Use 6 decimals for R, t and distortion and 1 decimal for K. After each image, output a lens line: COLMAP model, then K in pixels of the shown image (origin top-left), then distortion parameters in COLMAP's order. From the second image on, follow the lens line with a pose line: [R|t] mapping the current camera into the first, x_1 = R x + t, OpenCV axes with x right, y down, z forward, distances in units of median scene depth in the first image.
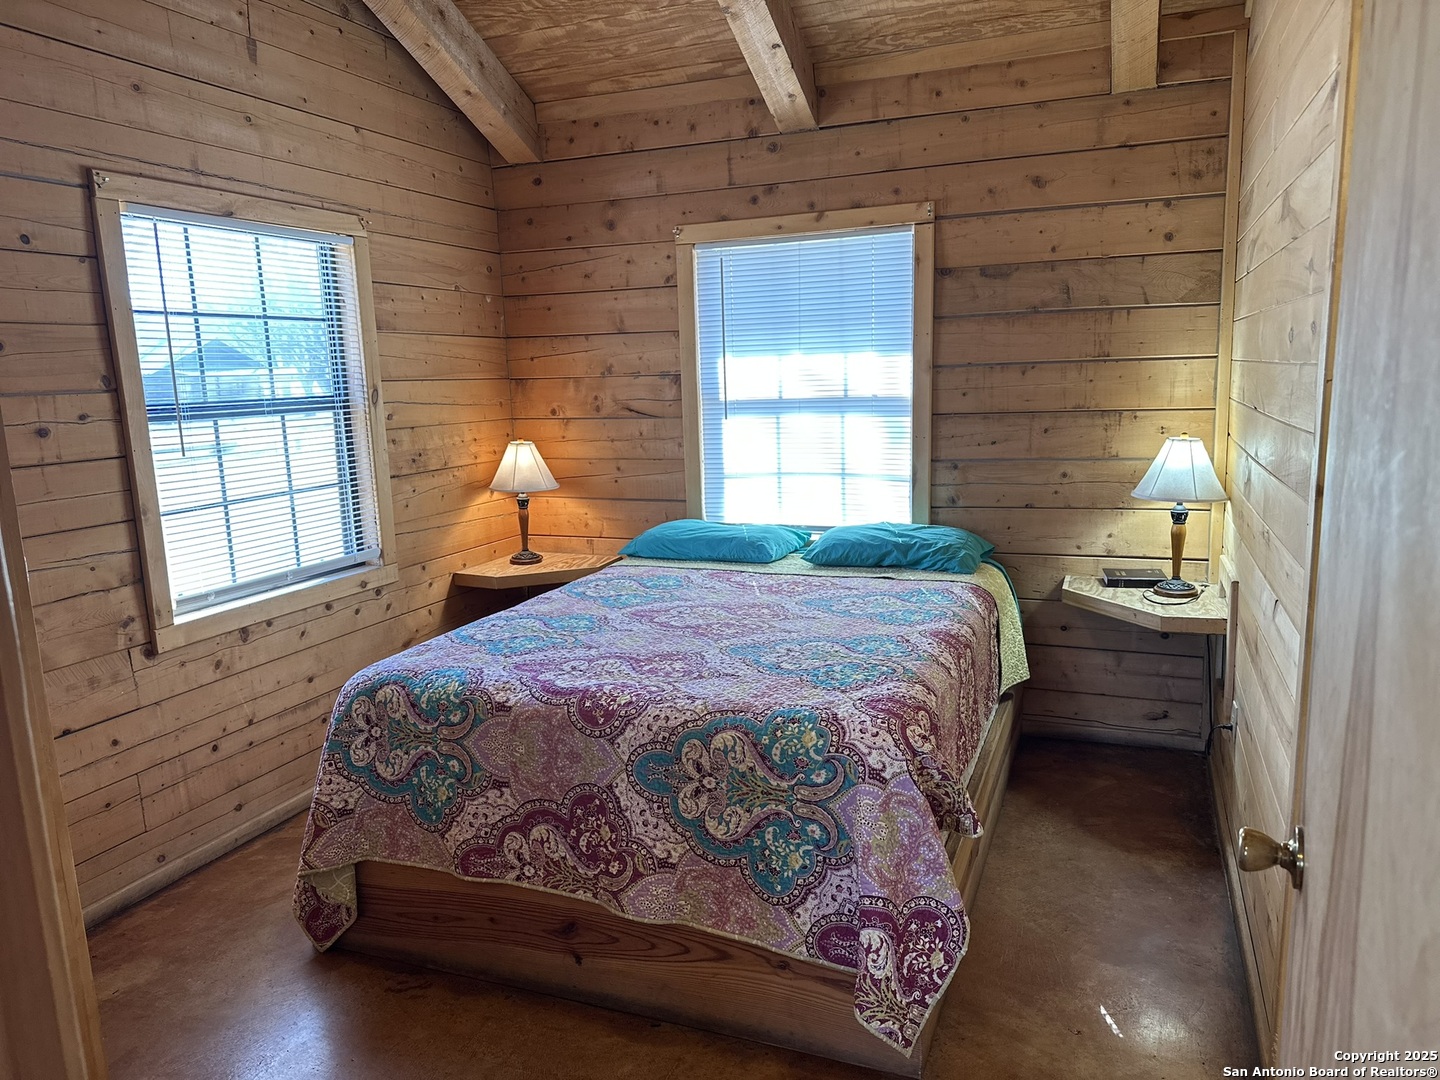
lens RADIAL K [[992.7, 0, 720.0], [0, 992.7, 540.0], [0, 0, 1]] dist [0.001010, -0.001063]
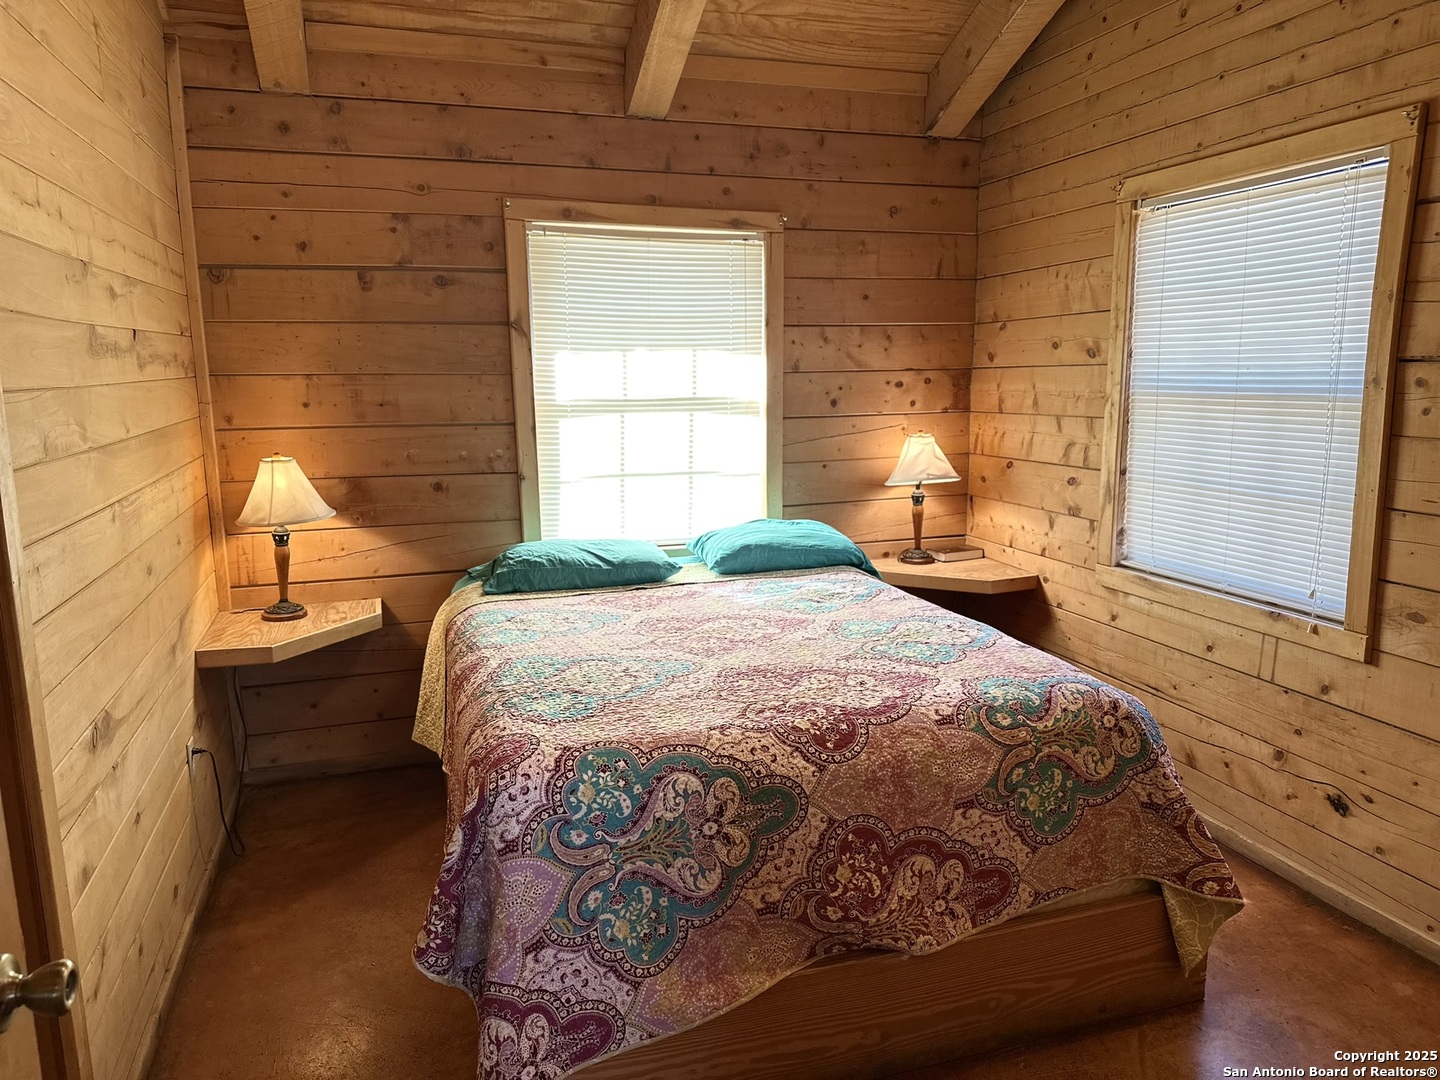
lens RADIAL K [[992.7, 0, 720.0], [0, 992.7, 540.0], [0, 0, 1]] dist [0.001010, -0.001063]
pose [[0.755380, -0.086626, 0.649536, -0.526938], [0.100704, 0.994795, 0.015557, -0.017353], [-0.647502, 0.053659, 0.760172, 0.243018]]
